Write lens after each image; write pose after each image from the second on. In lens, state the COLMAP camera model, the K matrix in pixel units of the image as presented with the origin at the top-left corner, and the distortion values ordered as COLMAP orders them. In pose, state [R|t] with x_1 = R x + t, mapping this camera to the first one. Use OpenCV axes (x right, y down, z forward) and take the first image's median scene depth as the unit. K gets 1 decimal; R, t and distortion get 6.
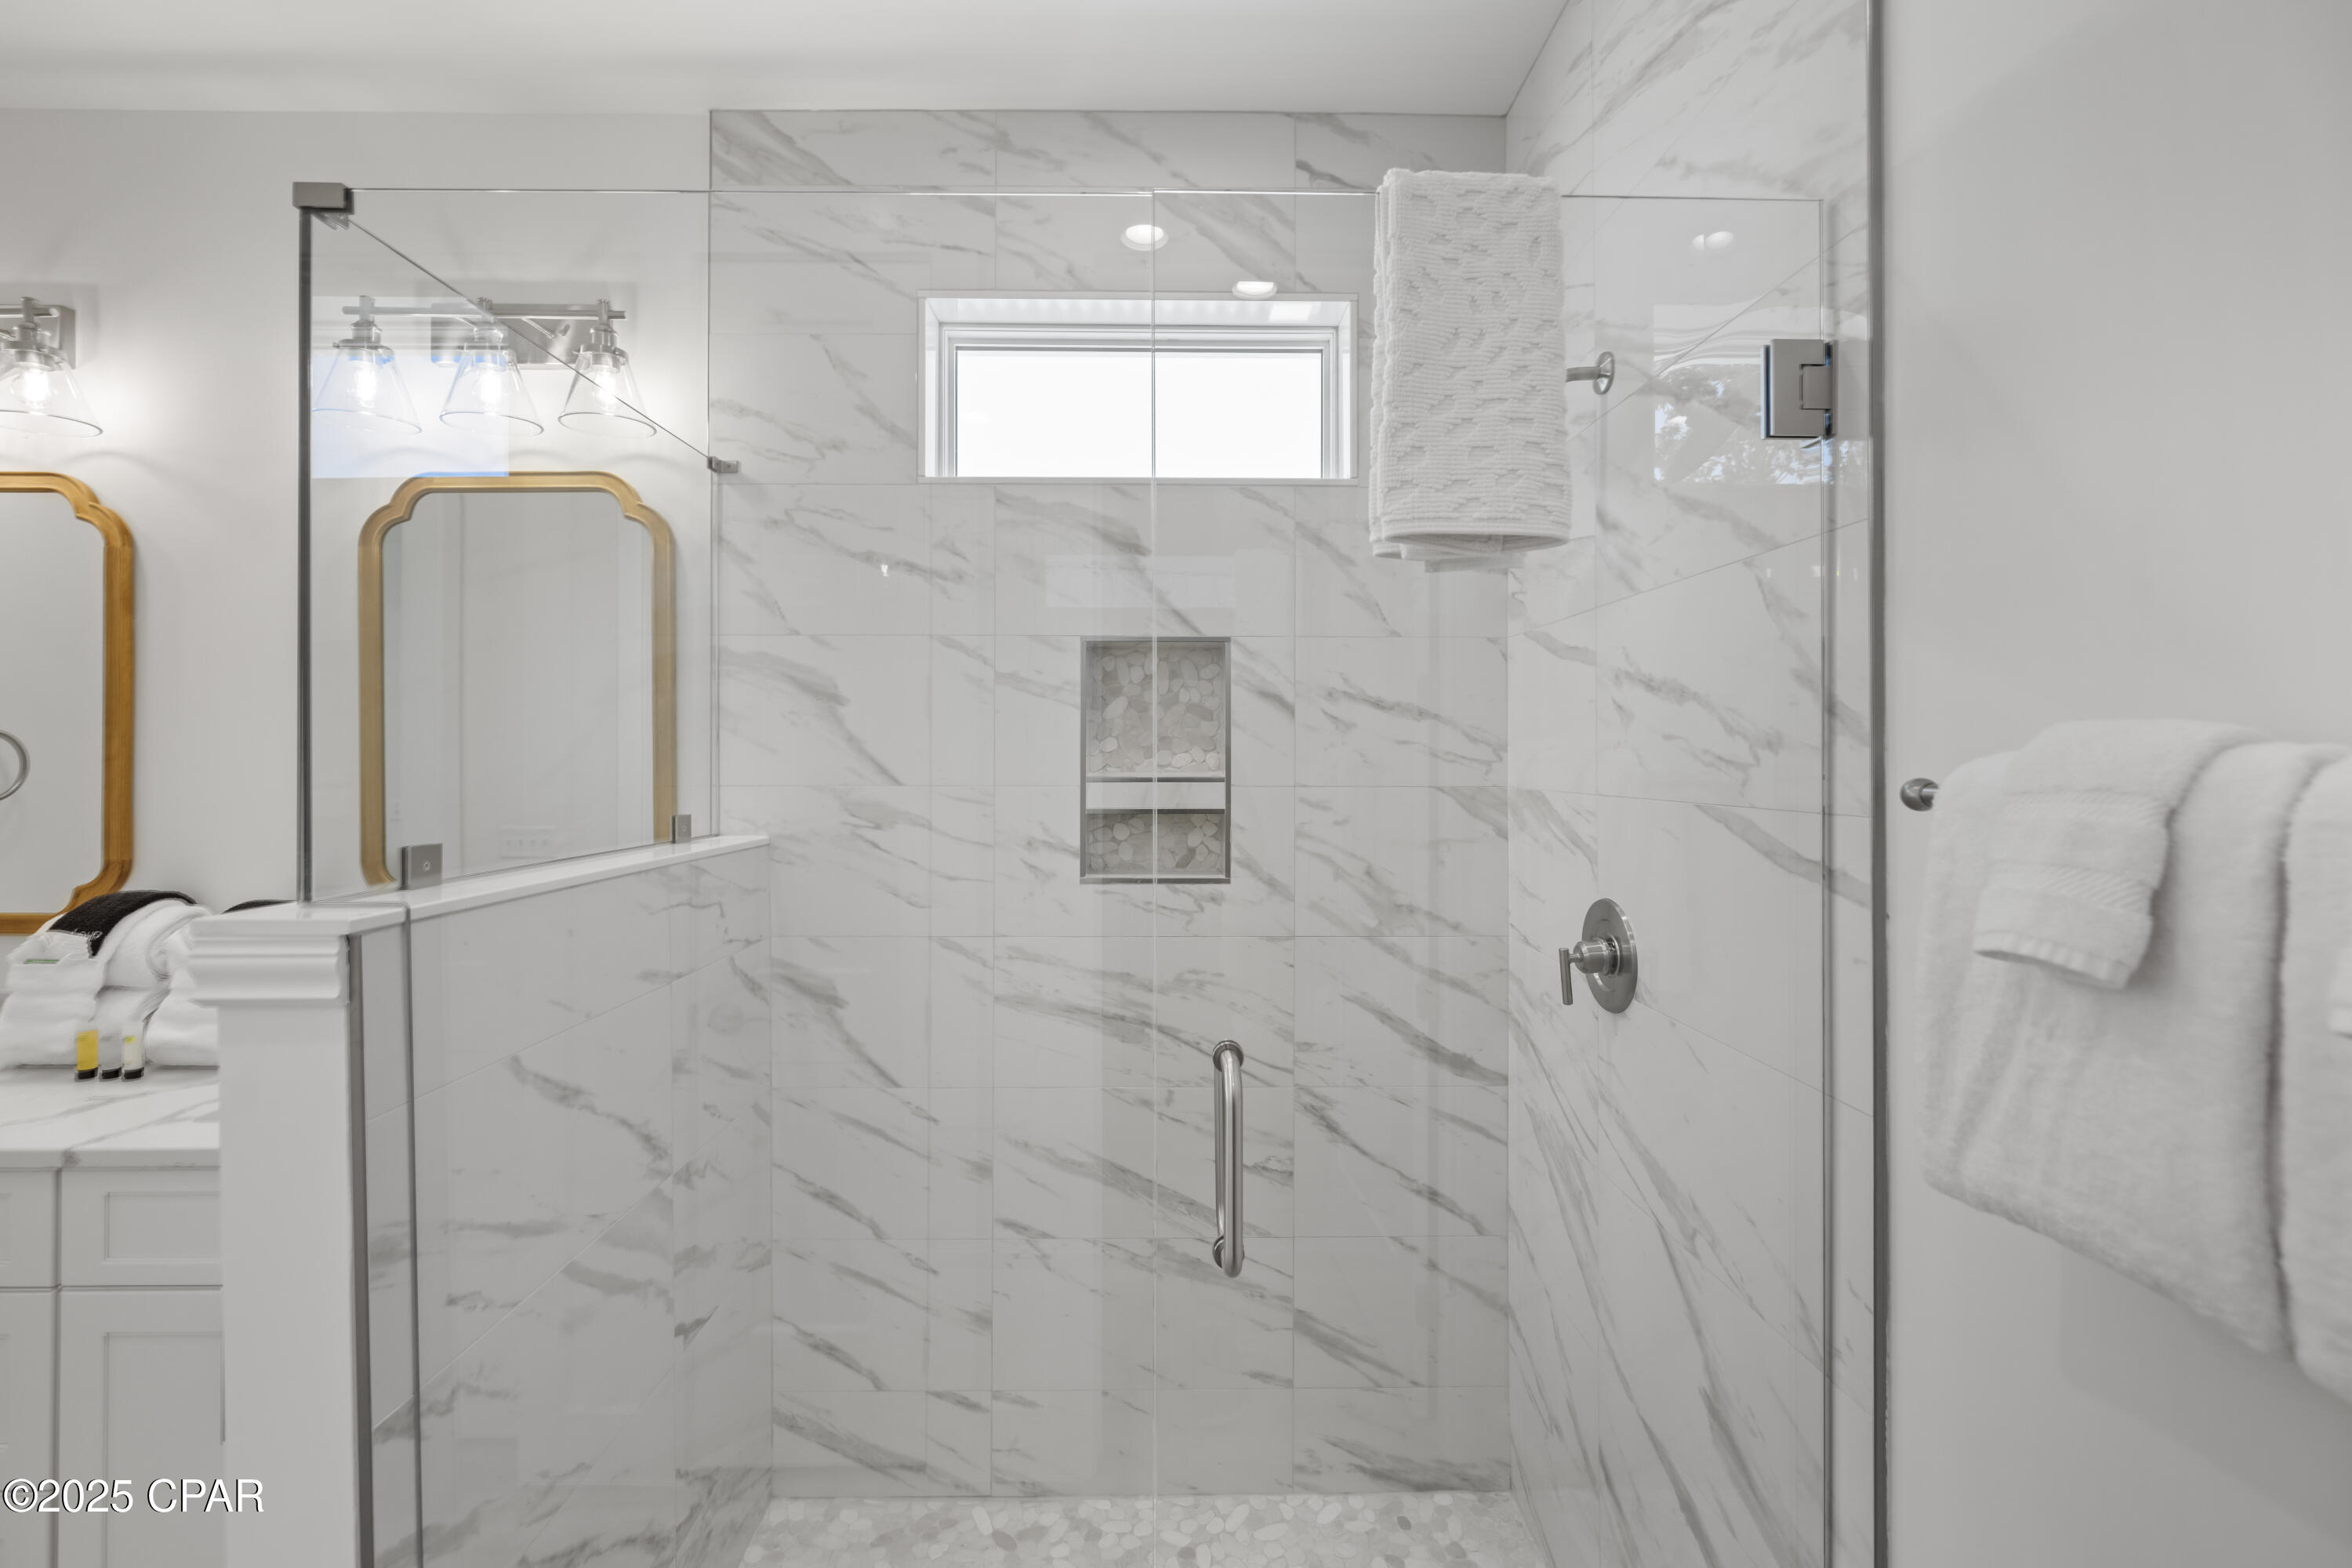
lens RADIAL K [[996.1, 0, 1174.1], [0, 996.1, 762.5], [0, 0, 1]] dist [0.024307, 0.000099]
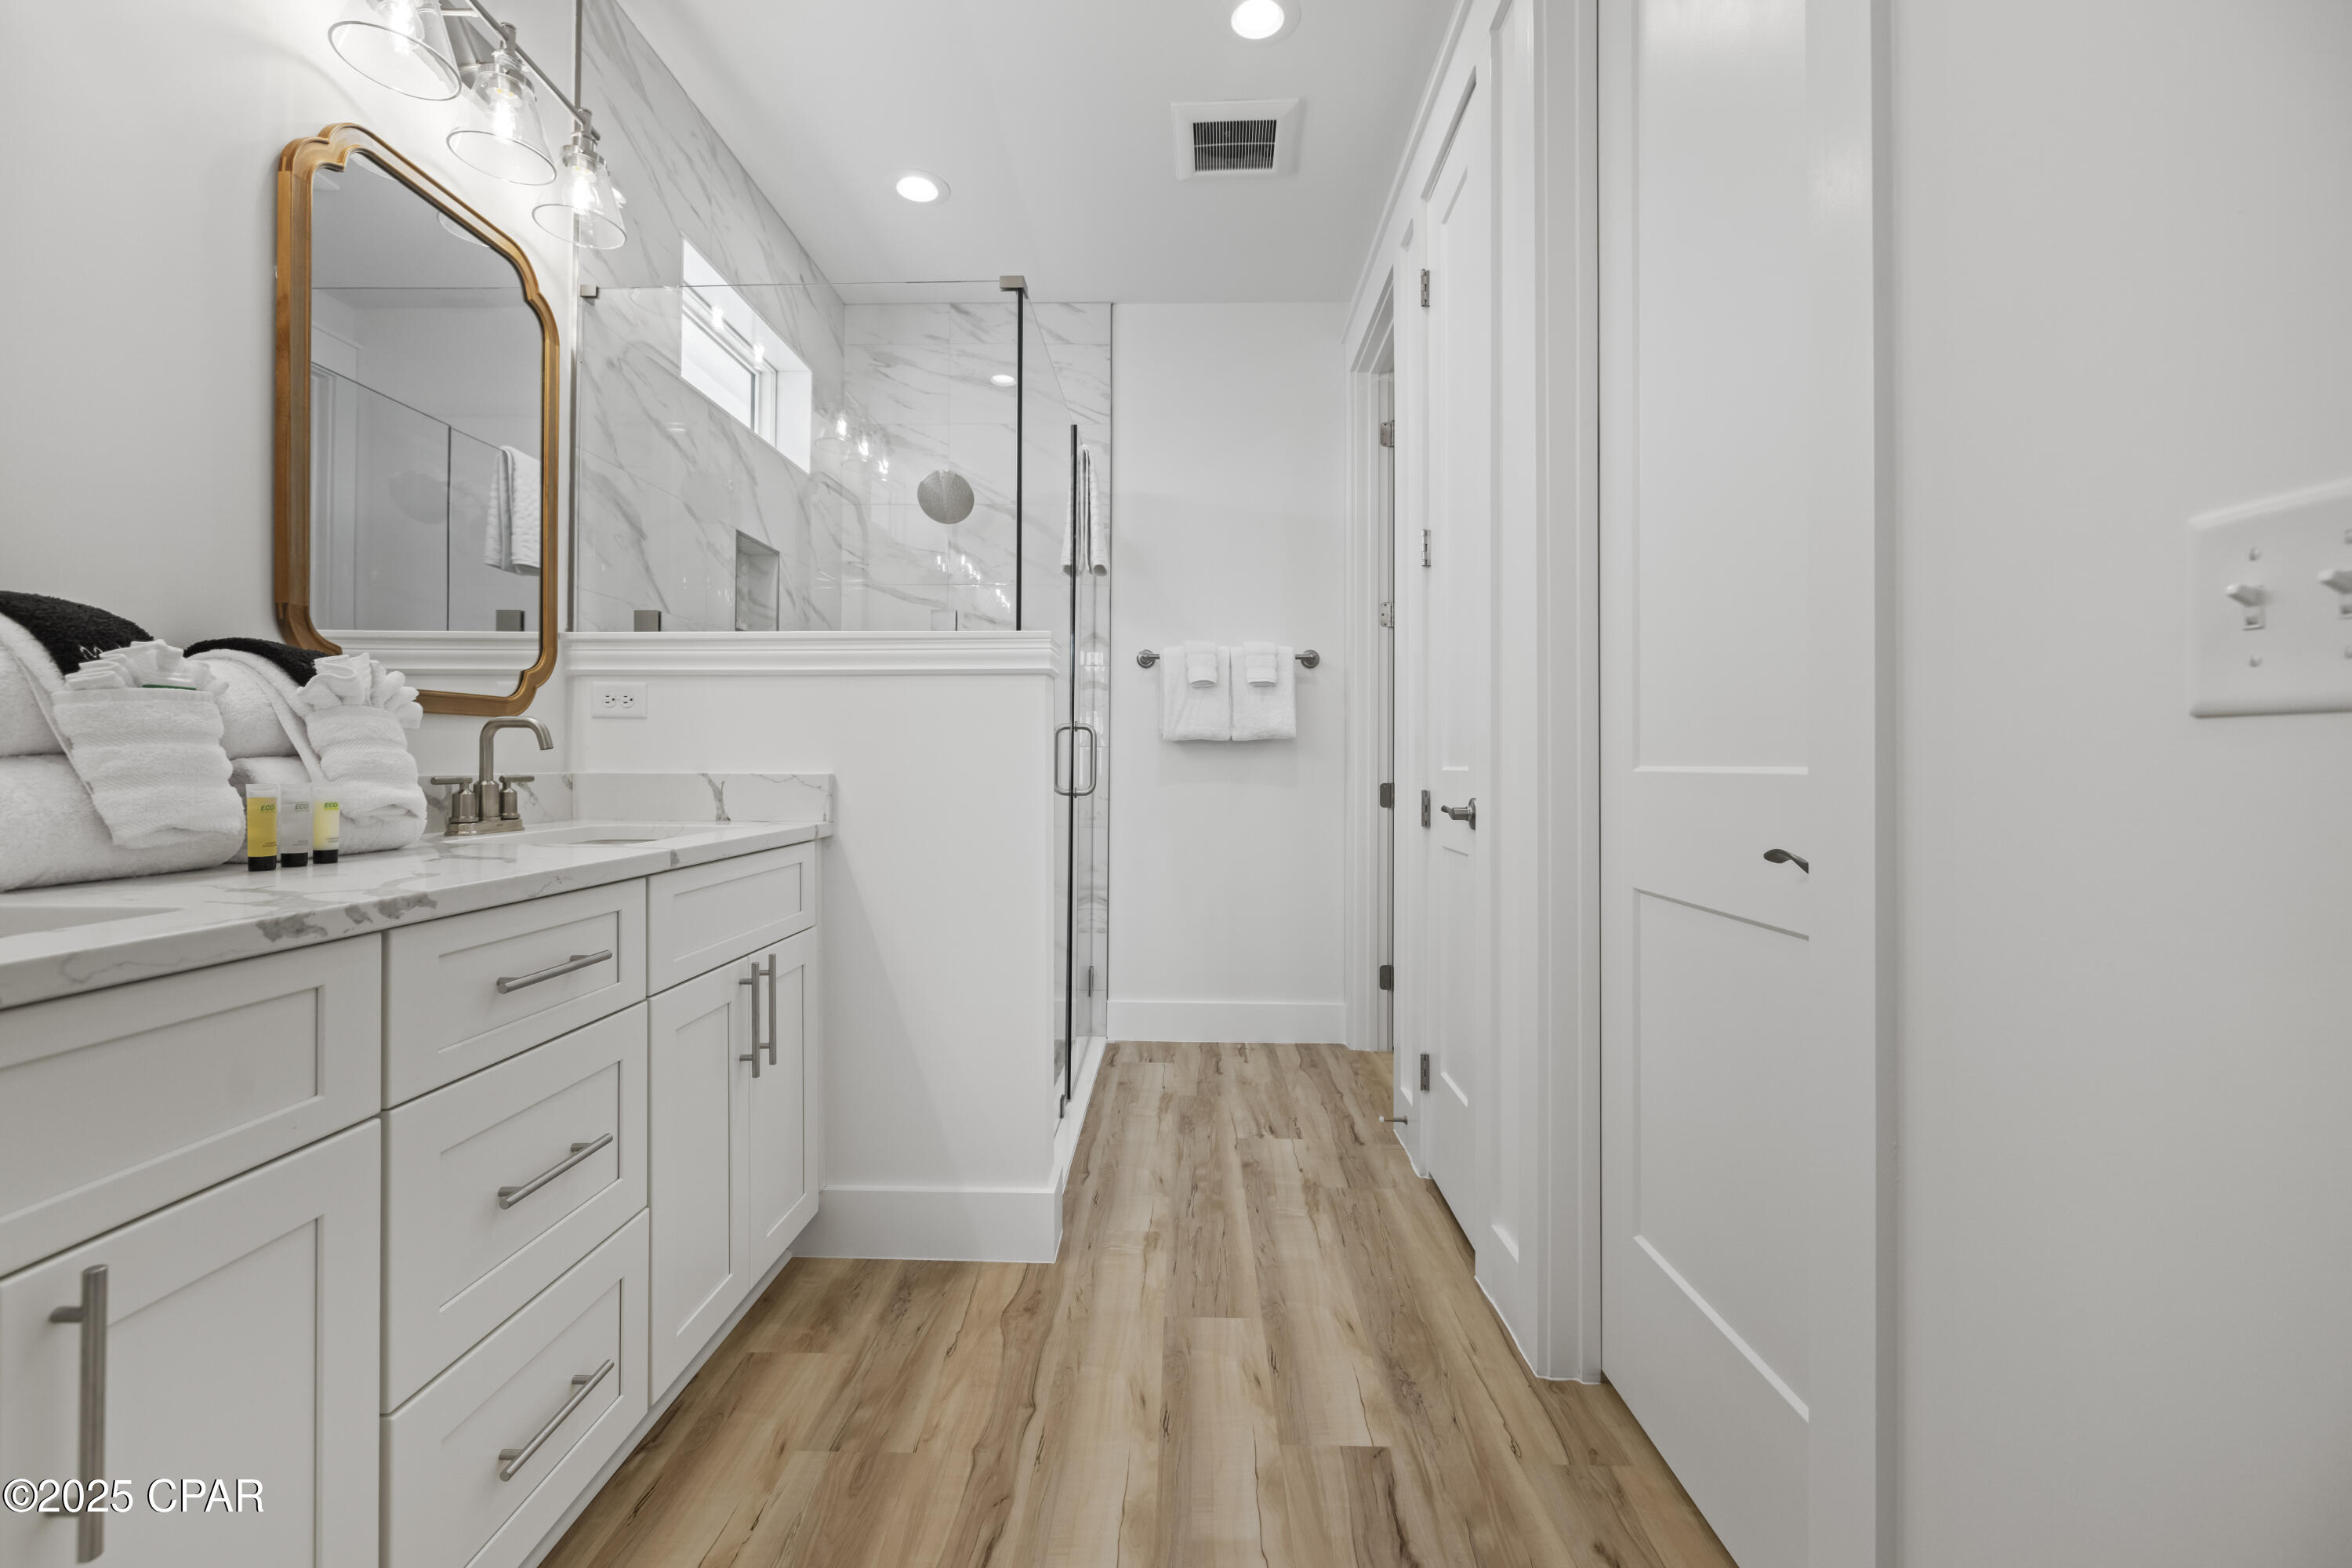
lens RADIAL K [[996.1, 0, 1174.1], [0, 996.1, 762.5], [0, 0, 1]] dist [0.024307, 0.000099]
pose [[0.024634, -0.000402, 0.999696, -1.523237], [-0.004843, 0.999988, 0.000521, 0.207165], [-0.999685, -0.004854, 0.024632, 0.333978]]
